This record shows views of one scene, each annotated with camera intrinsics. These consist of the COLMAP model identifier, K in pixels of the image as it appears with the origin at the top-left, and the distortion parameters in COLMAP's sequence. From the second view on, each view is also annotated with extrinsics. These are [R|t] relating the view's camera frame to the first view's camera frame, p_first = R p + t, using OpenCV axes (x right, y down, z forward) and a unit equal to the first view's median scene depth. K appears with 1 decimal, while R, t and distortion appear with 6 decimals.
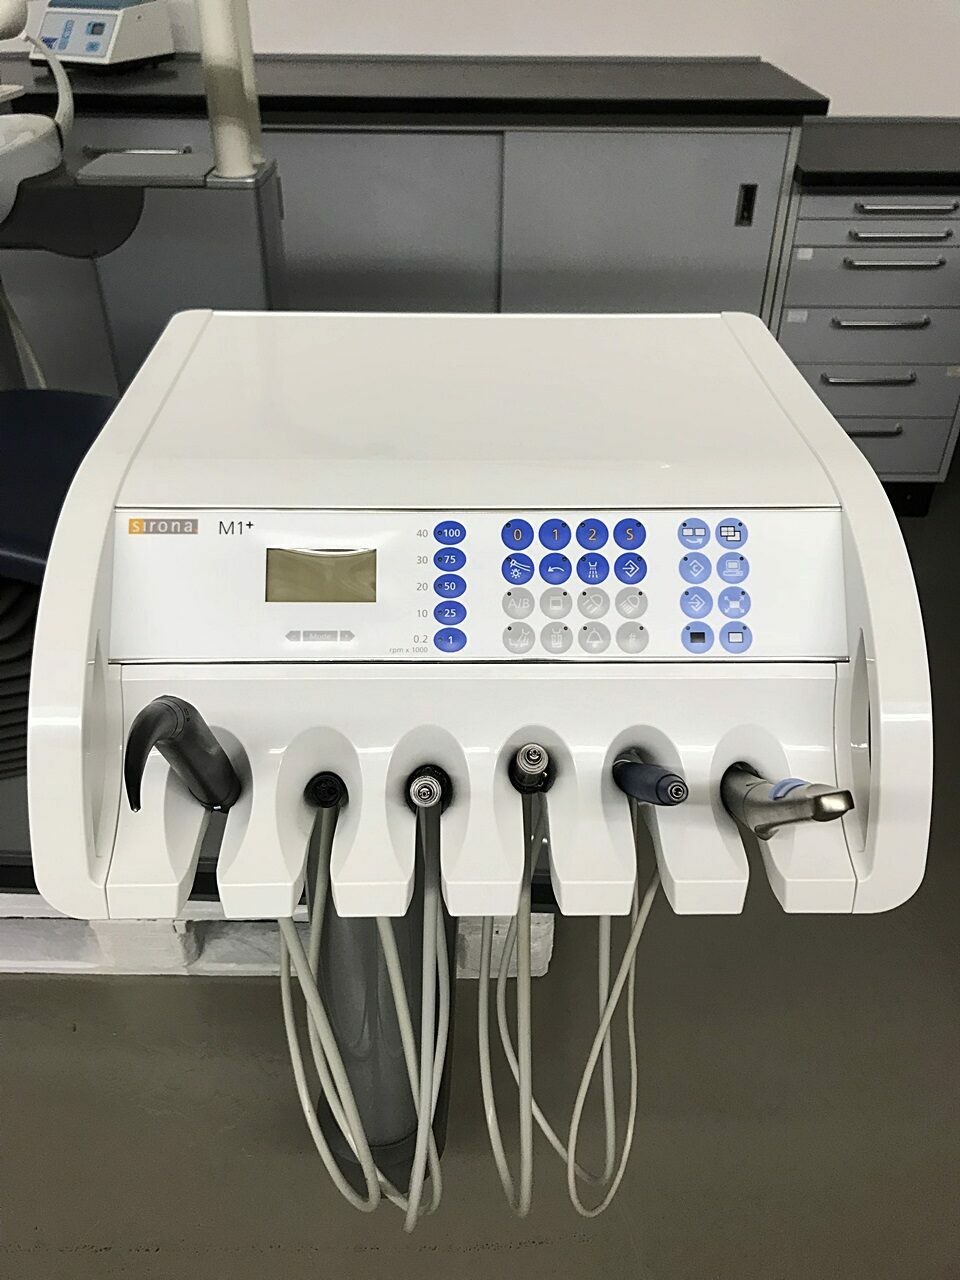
lens RADIAL K [[1042.4, 0, 478.4], [0, 1042.4, 607.6], [0, 0, 1]] dist [0.106276, -0.139444]
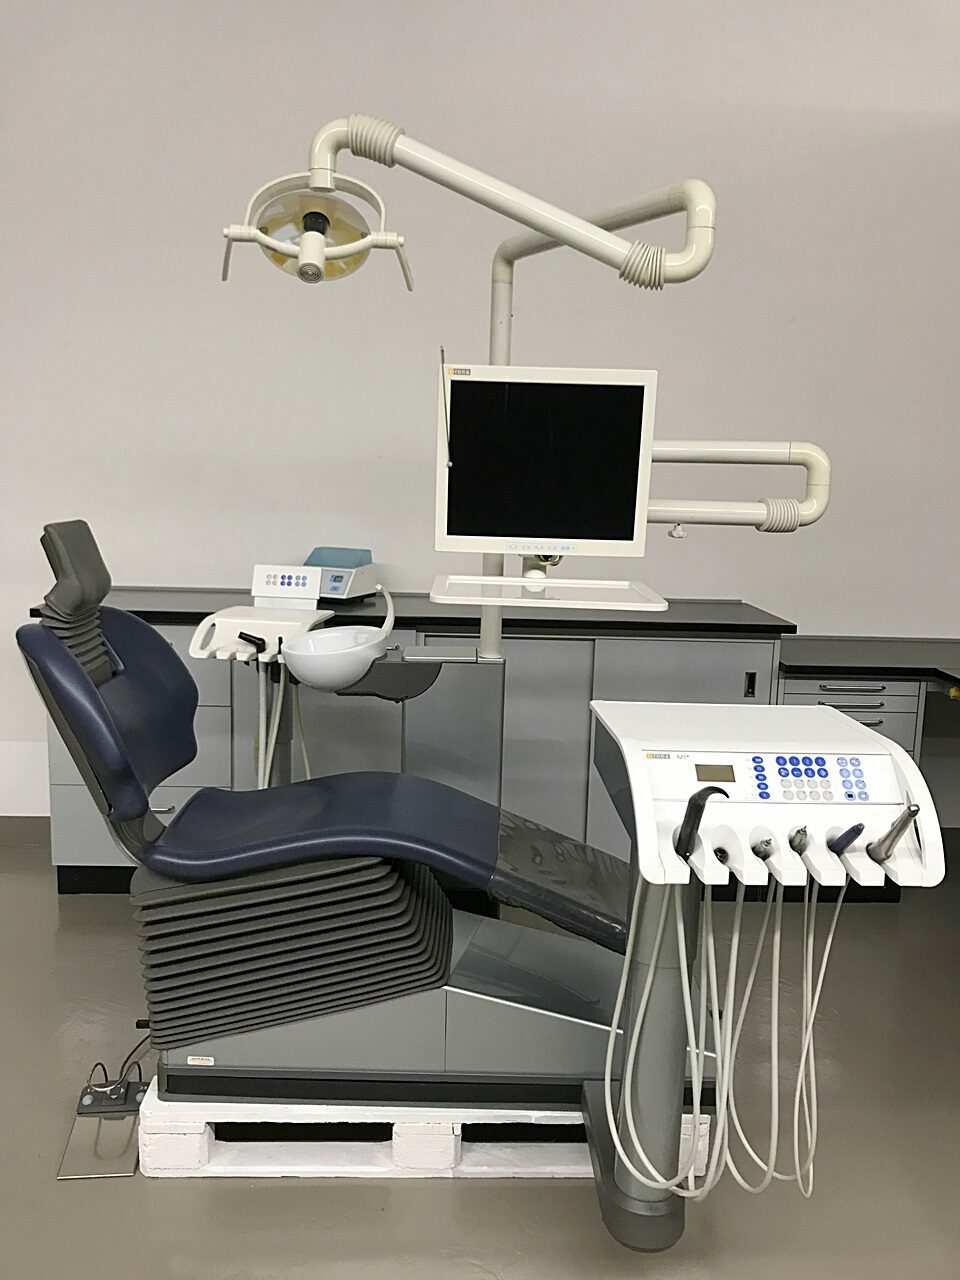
lens RADIAL K [[1013.8, 0, 462.0], [0, 1013.8, 616.3], [0, 0, 1]] dist [0.001974, -0.002327]
pose [[0.999632, 0.015190, 0.022461, -0.902142], [-0.003948, 0.901061, -0.433674, 0.777756], [-0.026826, 0.433426, 0.900790, -1.641642]]
